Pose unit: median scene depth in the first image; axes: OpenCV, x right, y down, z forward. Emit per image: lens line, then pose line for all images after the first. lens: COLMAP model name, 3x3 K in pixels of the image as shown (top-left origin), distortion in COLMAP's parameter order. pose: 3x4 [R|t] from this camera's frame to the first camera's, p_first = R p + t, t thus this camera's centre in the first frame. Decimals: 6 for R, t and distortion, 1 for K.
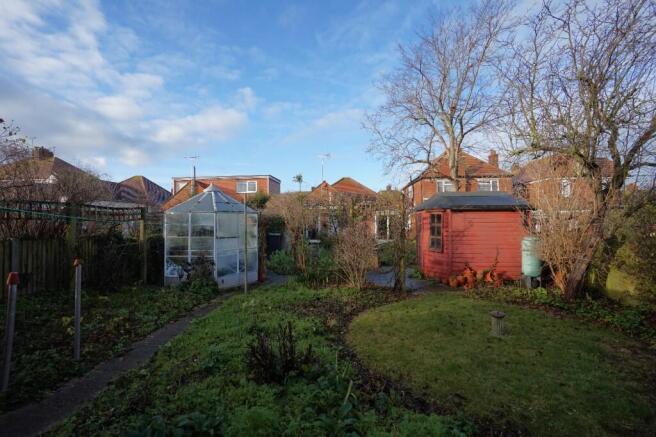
lens RADIAL K [[294.8, 0, 320.8], [0, 294.8, 213.5], [0, 0, 1]] dist [-0.043644, 0.000938]
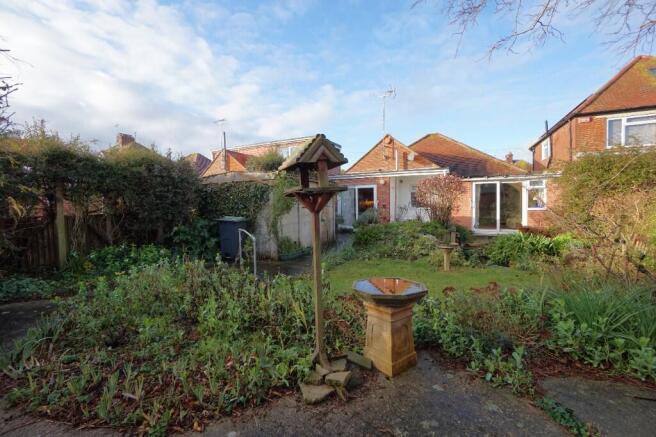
lens RADIAL K [[294.8, 0, 320.8], [0, 294.8, 213.5], [0, 0, 1]] dist [-0.043644, 0.000938]
pose [[0.937592, 0.003633, -0.347718, 0.090977], [0.016260, 0.998394, 0.054276, 0.021298], [0.347357, -0.056543, 0.936027, 0.331564]]
